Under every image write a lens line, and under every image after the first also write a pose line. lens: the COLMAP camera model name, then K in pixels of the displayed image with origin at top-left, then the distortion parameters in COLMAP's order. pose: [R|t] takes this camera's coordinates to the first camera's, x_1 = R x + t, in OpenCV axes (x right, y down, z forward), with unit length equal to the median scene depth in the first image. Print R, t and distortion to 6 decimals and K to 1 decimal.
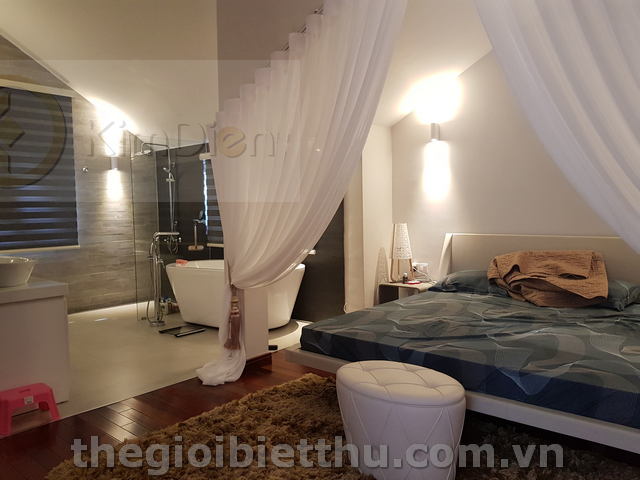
lens RADIAL K [[492.4, 0, 320.3], [0, 492.4, 223.9], [0, 0, 1]] dist [0.000380, -0.008796]
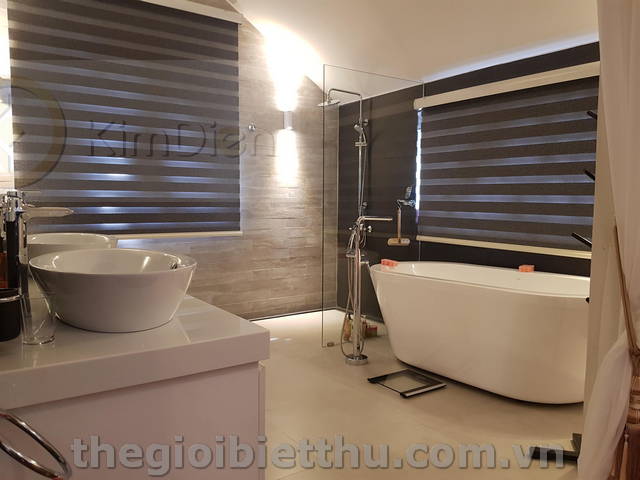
lens RADIAL K [[492.4, 0, 320.3], [0, 492.4, 223.9], [0, 0, 1]] dist [0.000380, -0.008796]
pose [[0.964937, 0.035116, -0.260122, -0.182160], [-0.031377, 0.999336, 0.018512, 0.015046], [0.260599, -0.009701, 0.965398, 0.316487]]
